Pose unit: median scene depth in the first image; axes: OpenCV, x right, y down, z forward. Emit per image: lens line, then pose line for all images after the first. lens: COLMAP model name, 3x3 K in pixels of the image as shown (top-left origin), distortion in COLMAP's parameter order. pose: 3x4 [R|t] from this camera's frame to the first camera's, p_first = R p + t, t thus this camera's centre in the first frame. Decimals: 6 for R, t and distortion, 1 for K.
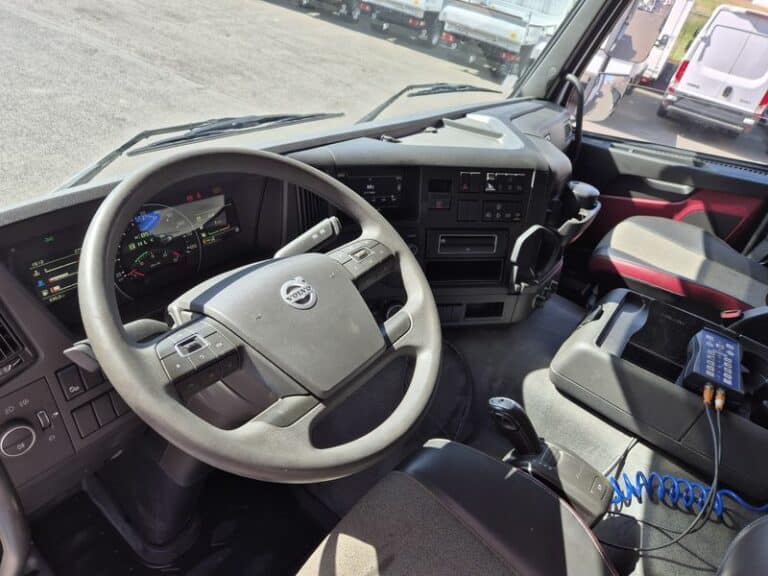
lens RADIAL K [[517.1, 0, 380.9], [0, 517.1, 289.4], [0, 0, 1]] dist [0.074804, -0.075503]
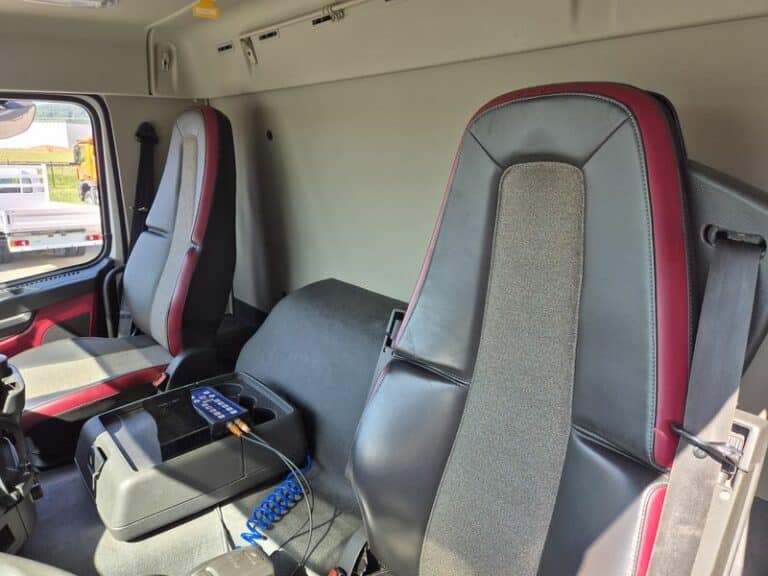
lens RADIAL K [[517.1, 0, 380.9], [0, 517.1, 289.4], [0, 0, 1]] dist [0.074804, -0.075503]
pose [[0.228730, -0.416973, 0.879668, -0.187488], [0.581096, 0.783458, 0.220273, -0.102348], [-0.781031, 0.460789, 0.421502, 0.074558]]
